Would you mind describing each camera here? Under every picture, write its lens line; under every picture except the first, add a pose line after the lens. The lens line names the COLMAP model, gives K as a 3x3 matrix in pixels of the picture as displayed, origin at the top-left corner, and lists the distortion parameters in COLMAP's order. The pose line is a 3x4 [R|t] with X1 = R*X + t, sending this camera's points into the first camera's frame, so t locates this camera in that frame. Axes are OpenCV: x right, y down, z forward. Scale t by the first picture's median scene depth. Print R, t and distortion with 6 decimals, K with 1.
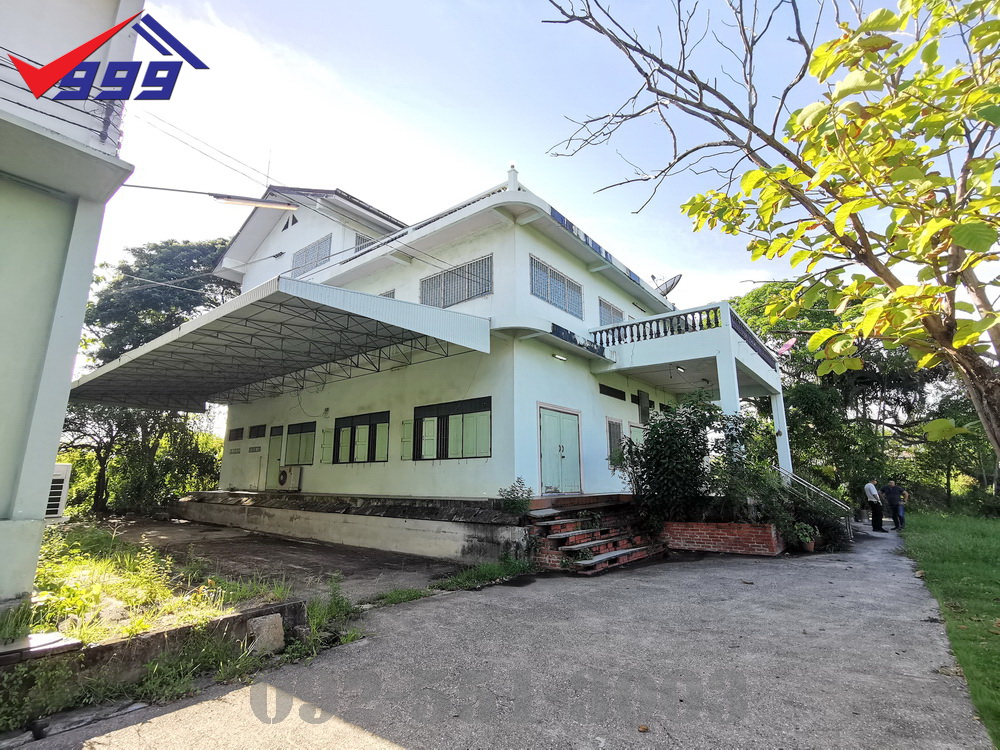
lens RADIAL K [[497.9, 0, 495.2], [0, 497.9, 370.0], [0, 0, 1]] dist [-0.000895, 0.037269]
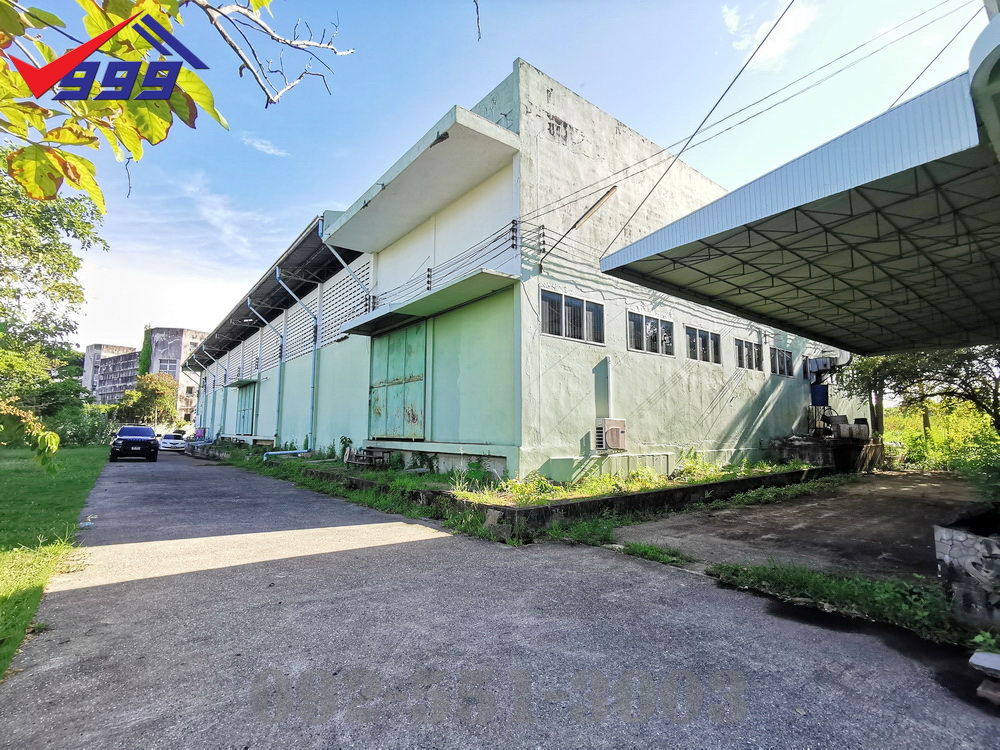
lens RADIAL K [[485.2, 0, 500.0], [0, 485.2, 375.0], [0, 0, 1]] dist [-0.050190, 0.021249]
pose [[-0.247376, -0.117258, -0.961798, 1.050589], [0.197976, 0.965591, -0.168640, 0.333156], [0.948478, -0.232130, -0.215650, 1.417819]]
